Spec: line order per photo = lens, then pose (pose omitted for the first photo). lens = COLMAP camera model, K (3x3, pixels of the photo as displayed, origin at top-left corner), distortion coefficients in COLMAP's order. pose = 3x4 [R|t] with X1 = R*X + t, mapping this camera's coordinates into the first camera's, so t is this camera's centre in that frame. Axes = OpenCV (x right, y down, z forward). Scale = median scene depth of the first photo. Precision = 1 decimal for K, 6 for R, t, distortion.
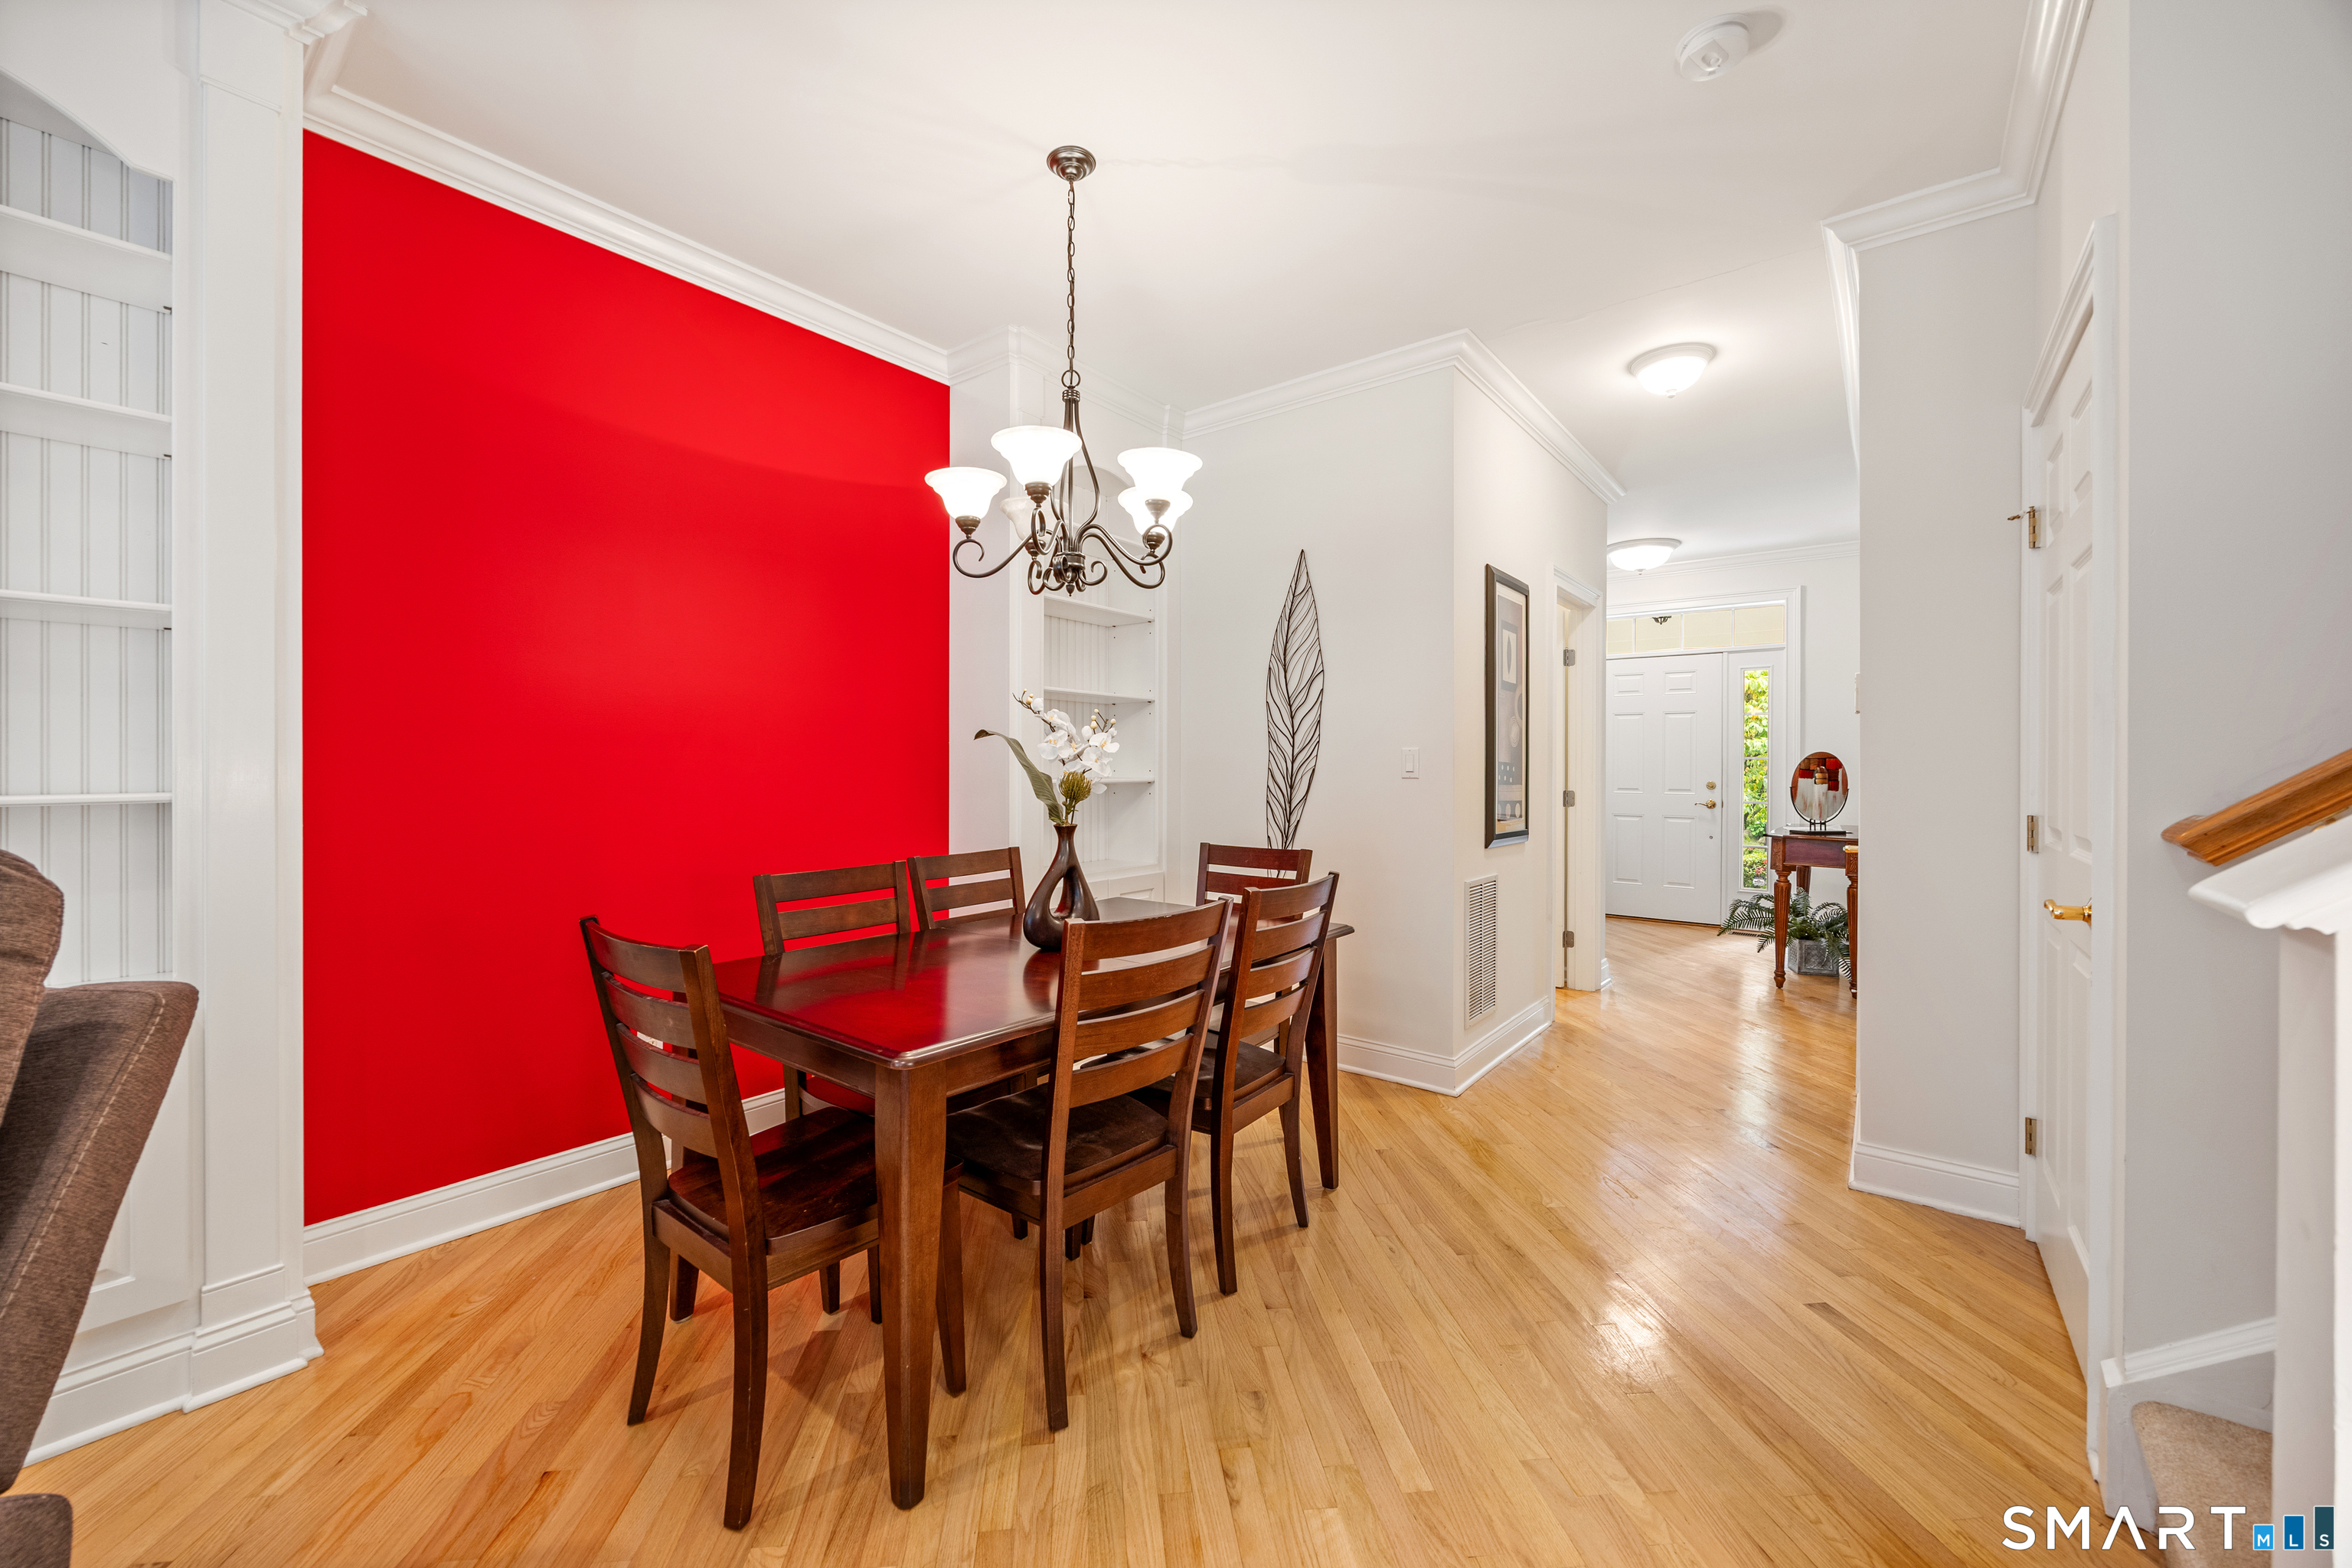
lens RADIAL K [[910.6, 0, 1169.0], [0, 910.6, 768.6], [0, 0, 1]] dist [-0.007780, 0.000190]
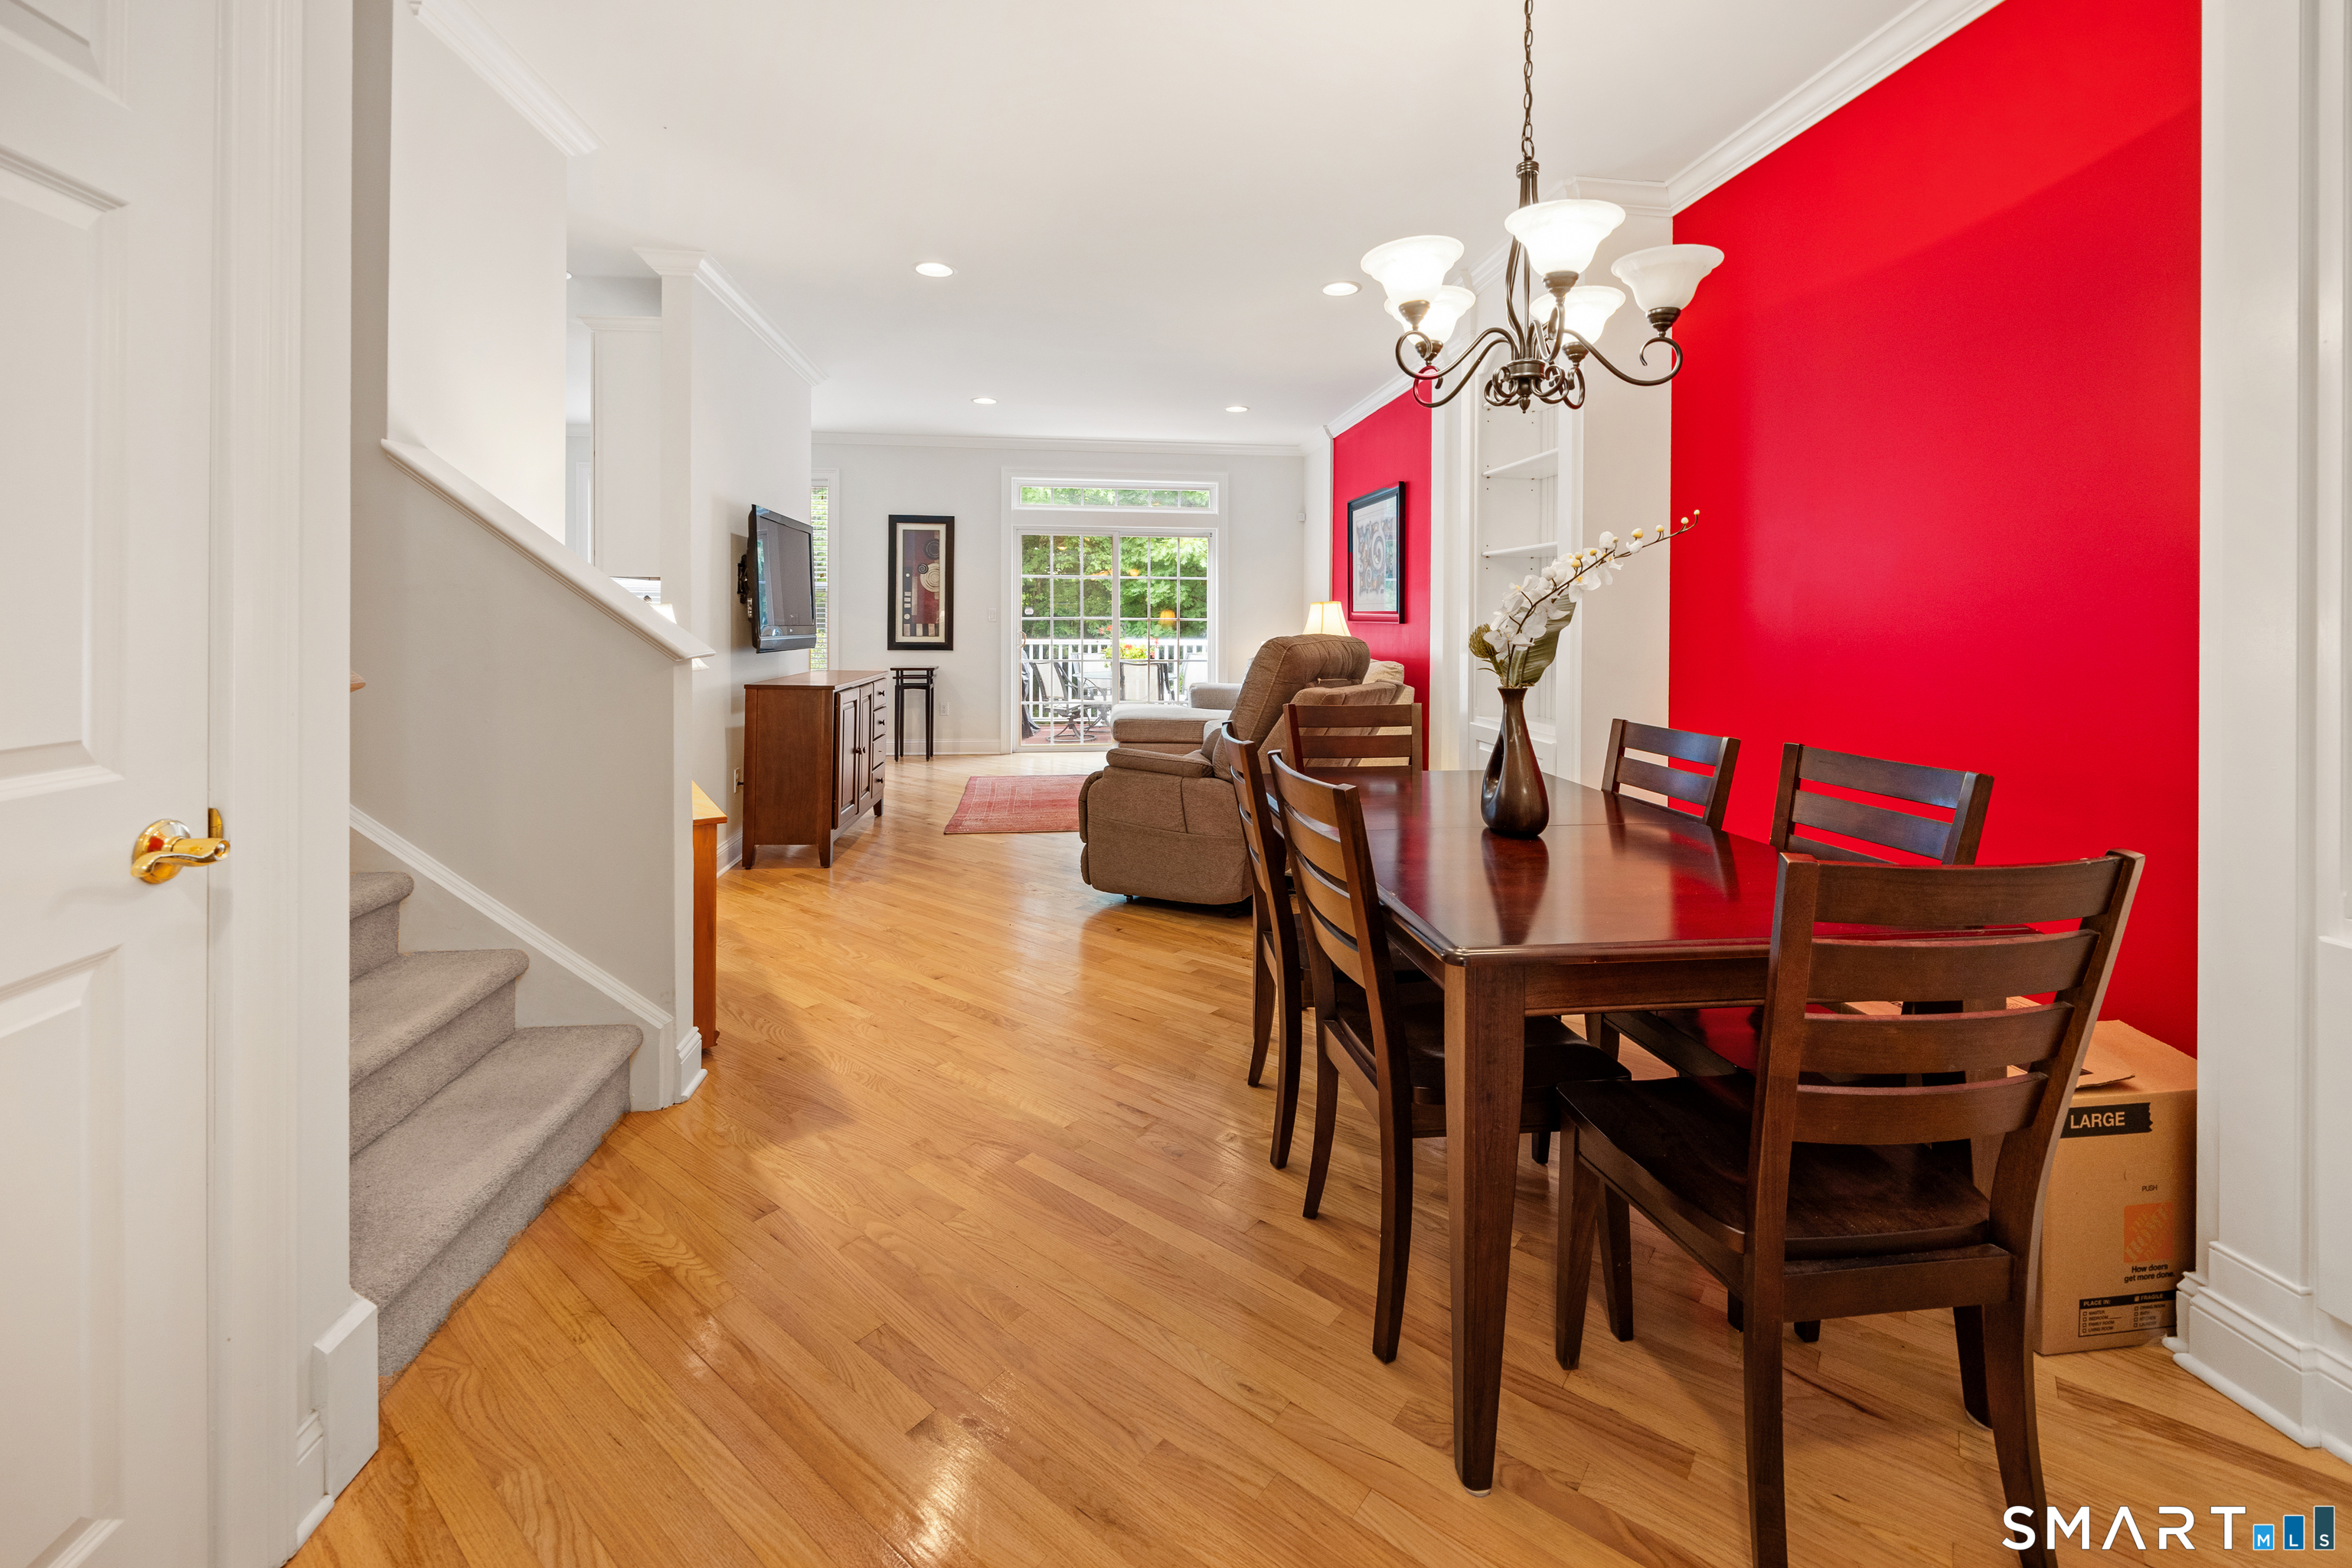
lens RADIAL K [[964.4, 0, 1207.7], [0, 964.4, 620.4], [0, 0, 1]] dist [0.000319, -0.000013]
pose [[-0.677474, -0.005524, -0.735526, 0.453109], [-0.012585, 0.999912, 0.004082, -0.002769], [0.735439, 0.012022, -0.677484, 0.853102]]
